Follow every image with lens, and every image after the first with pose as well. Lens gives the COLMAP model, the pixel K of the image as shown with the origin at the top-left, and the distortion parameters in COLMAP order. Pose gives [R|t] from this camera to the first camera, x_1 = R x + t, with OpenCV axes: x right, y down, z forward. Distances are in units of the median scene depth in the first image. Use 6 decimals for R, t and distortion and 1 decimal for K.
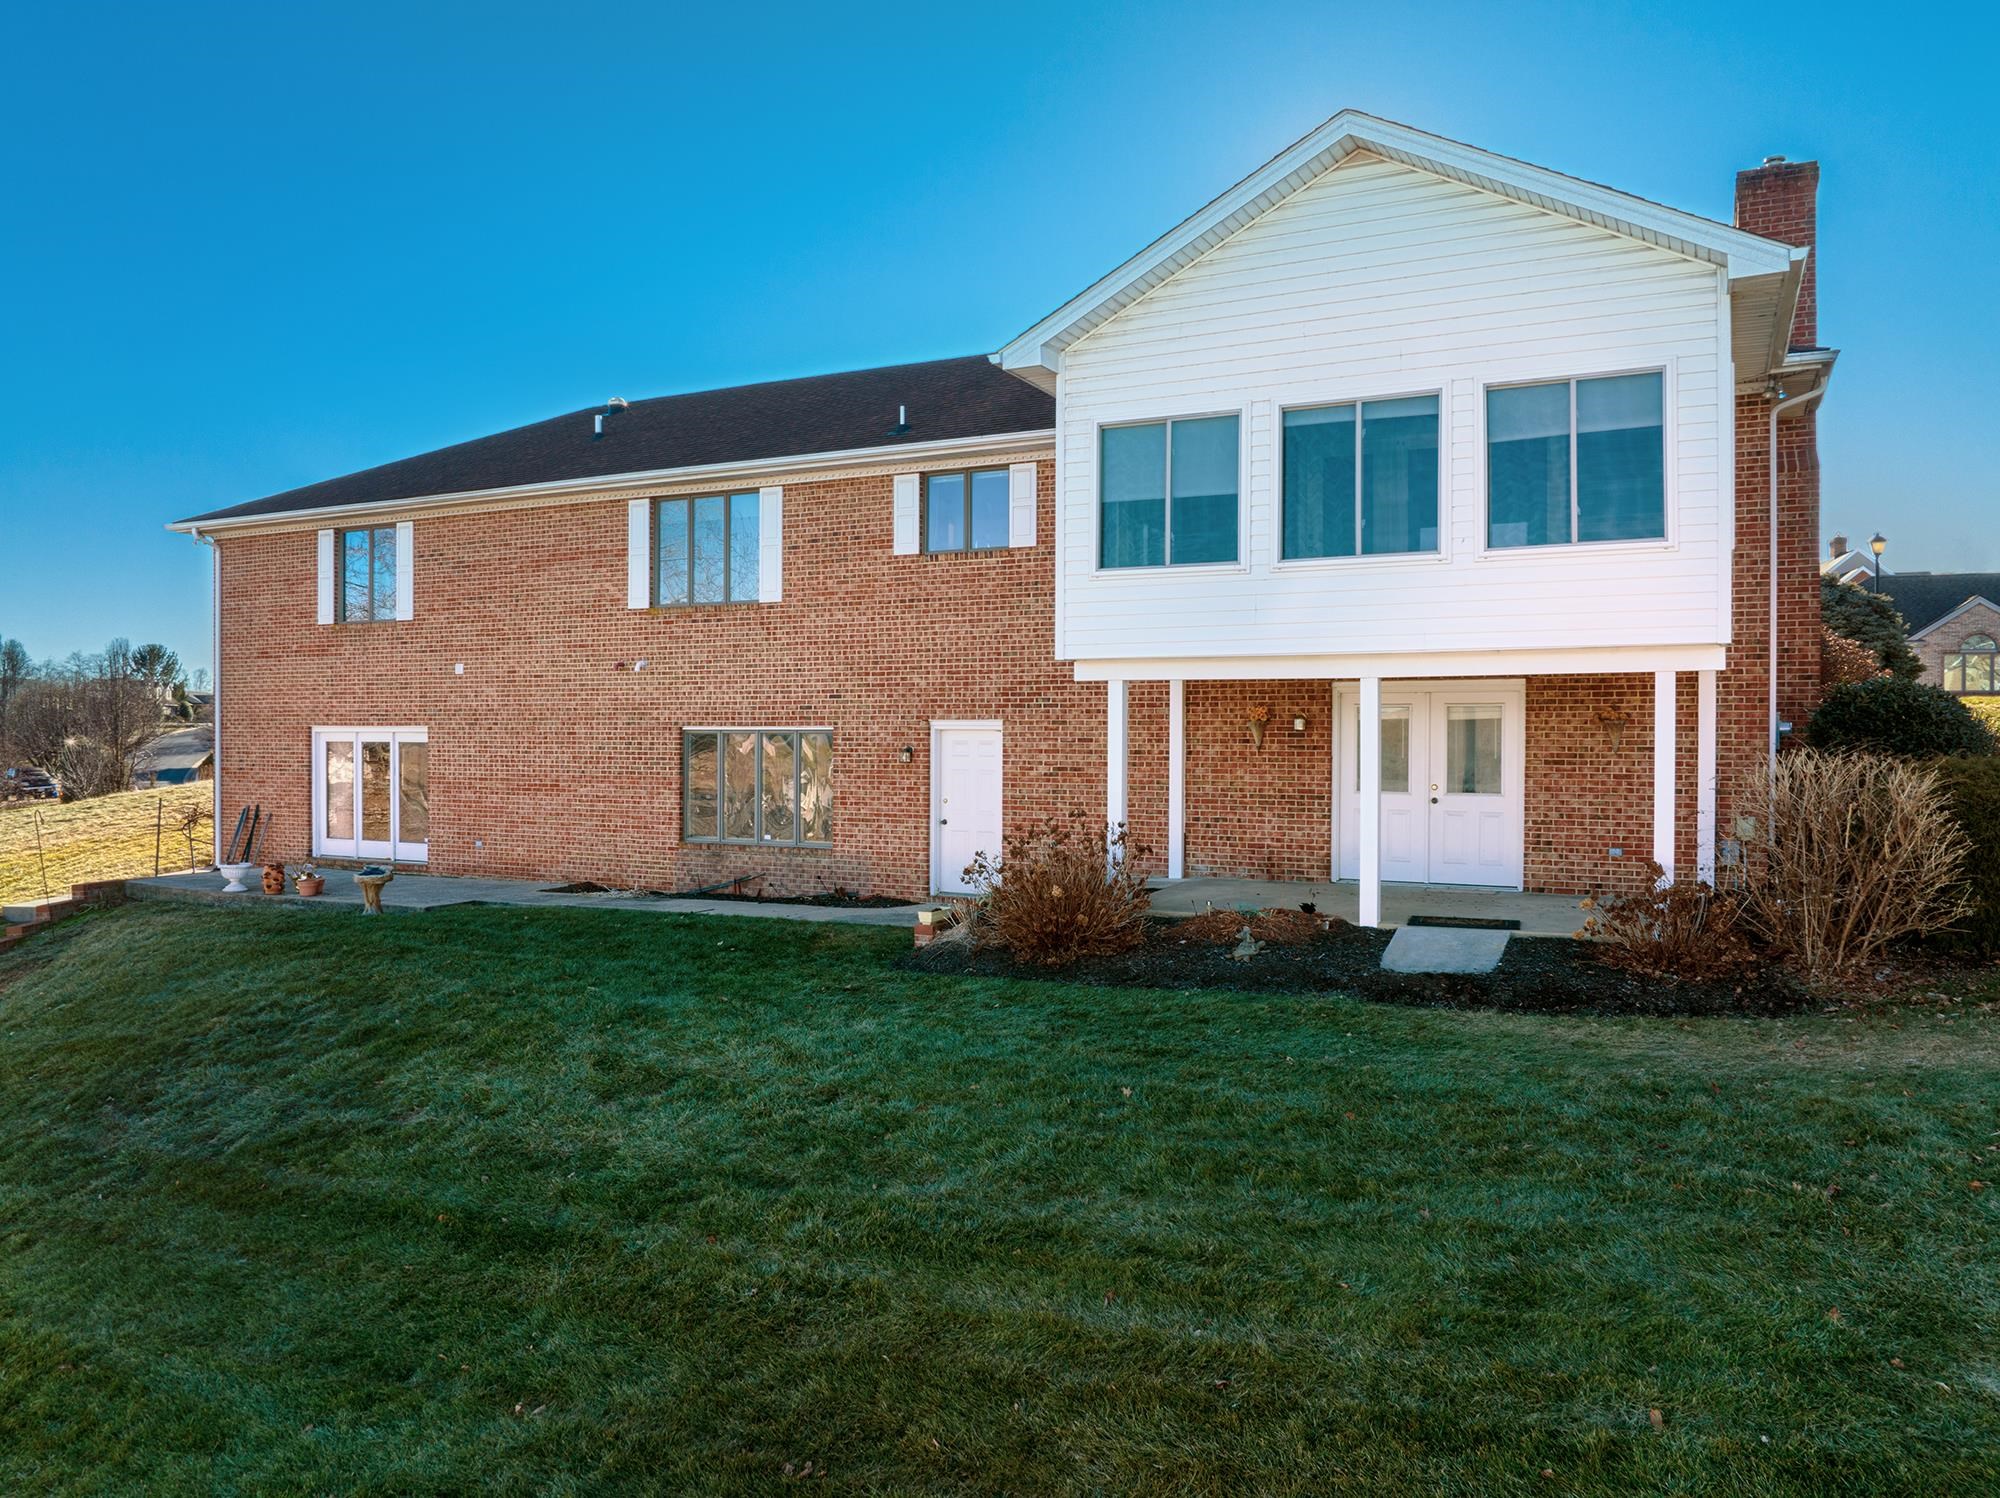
lens RADIAL K [[1411.6, 0, 1000.8], [0, 1411.6, 741.0], [0, 0, 1]] dist [-0.036451, -0.001446]
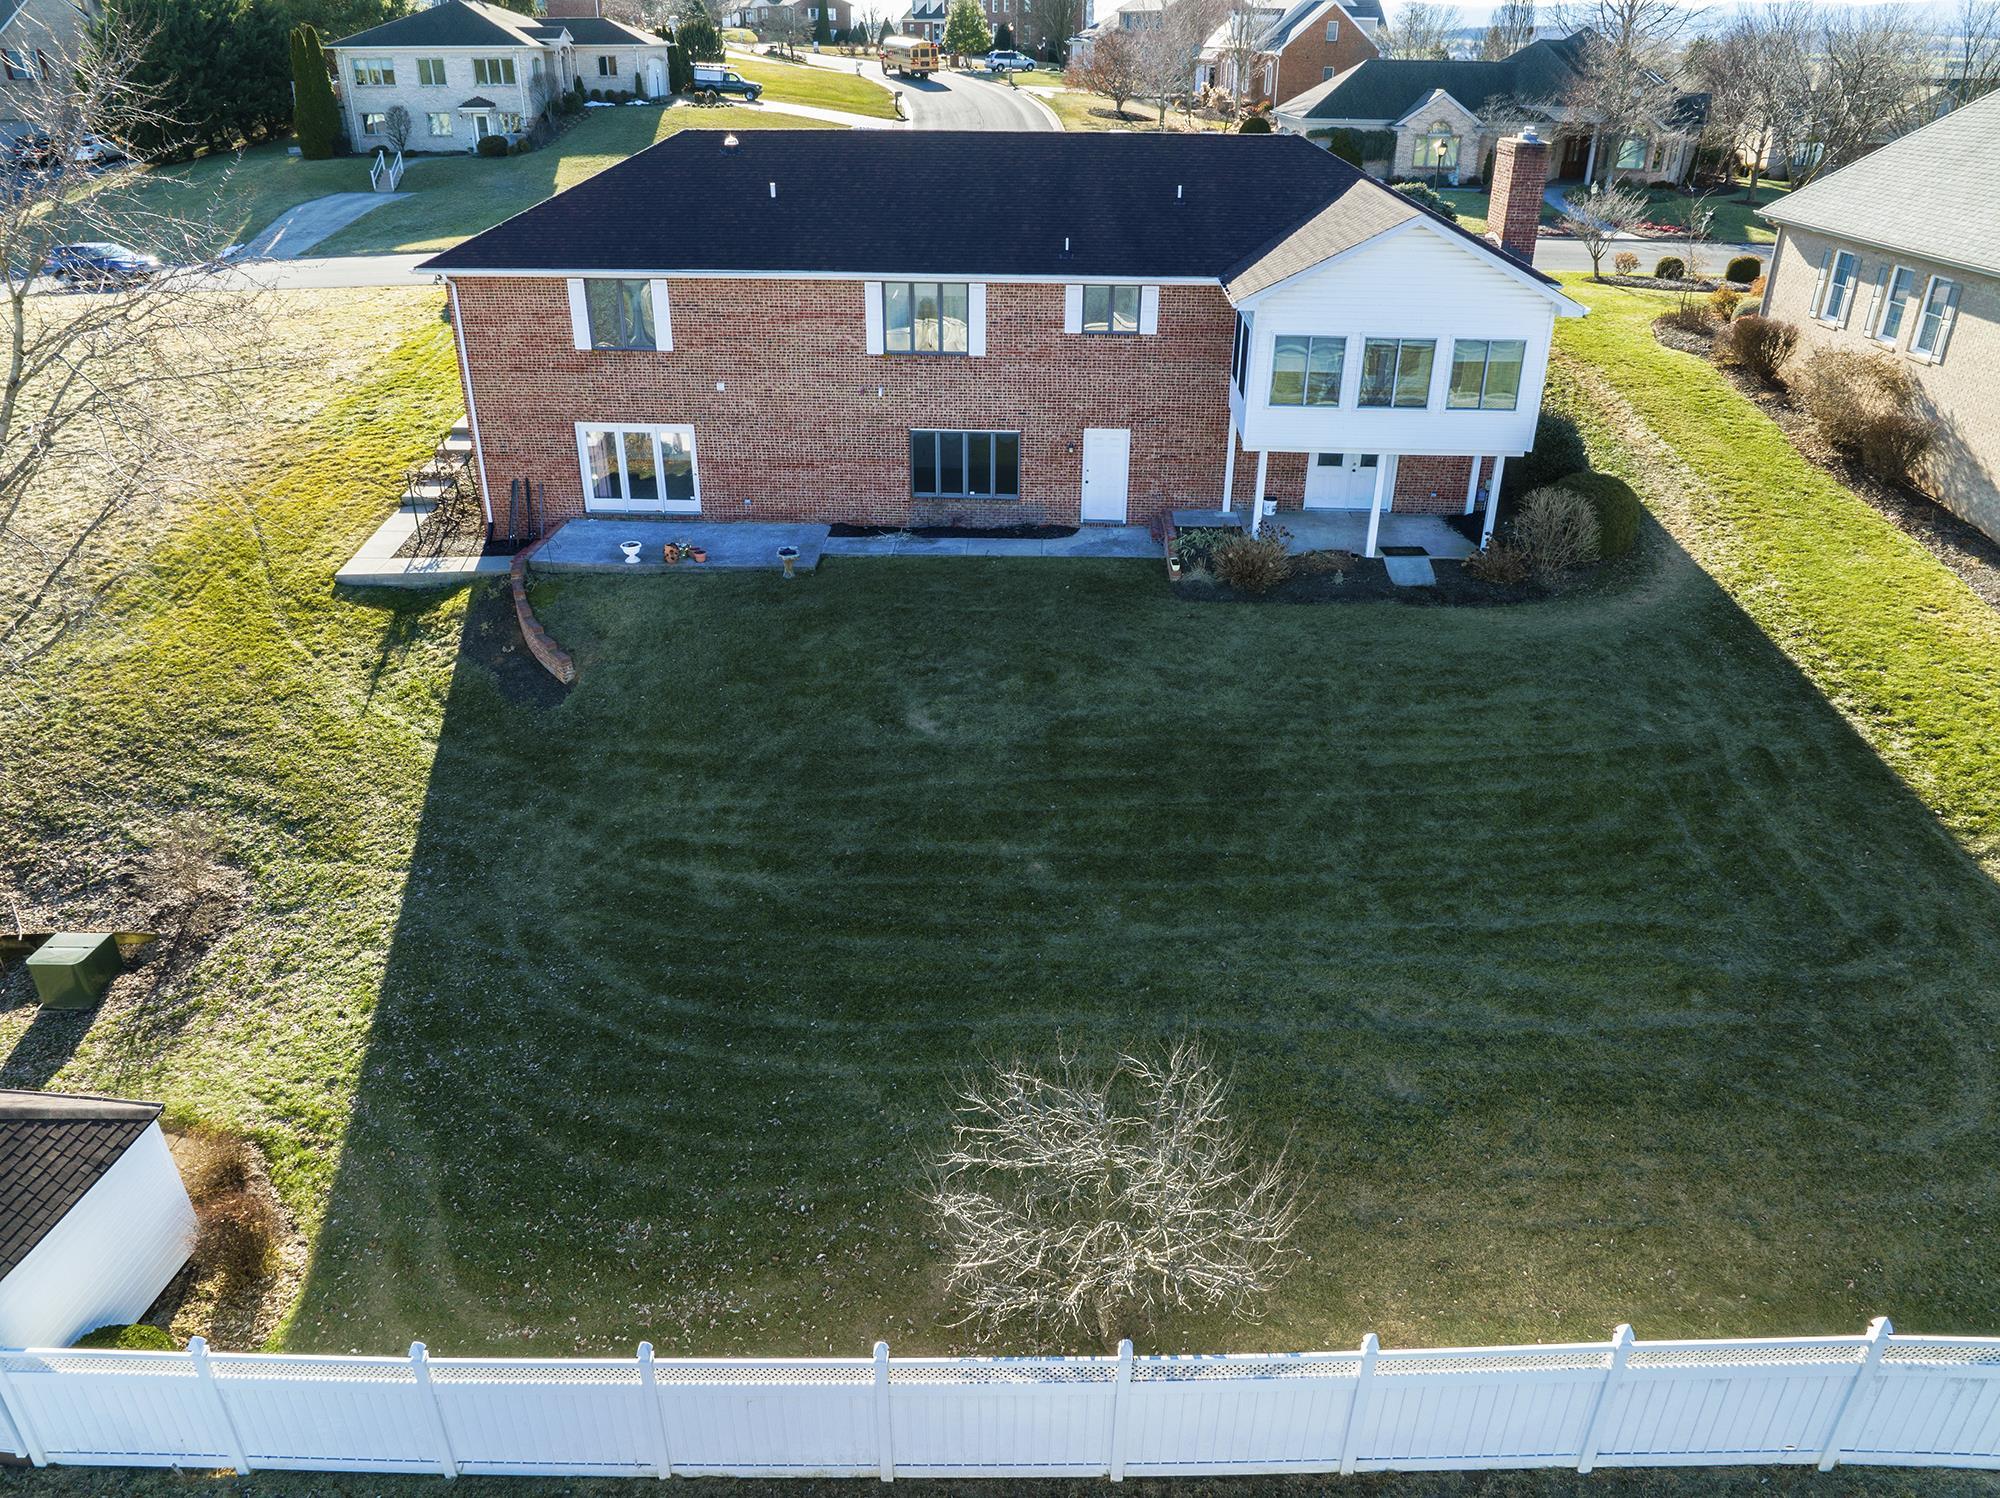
lens RADIAL K [[1411.6, 0, 1005.1], [0, 1411.6, 752.1], [0, 0, 1]] dist [-0.036451, -0.001446]
pose [[0.916749, -0.177233, 0.357995, -0.836020], [-0.004002, 0.892067, 0.451885, -0.445317], [-0.399444, -0.415697, 0.817092, -0.570477]]
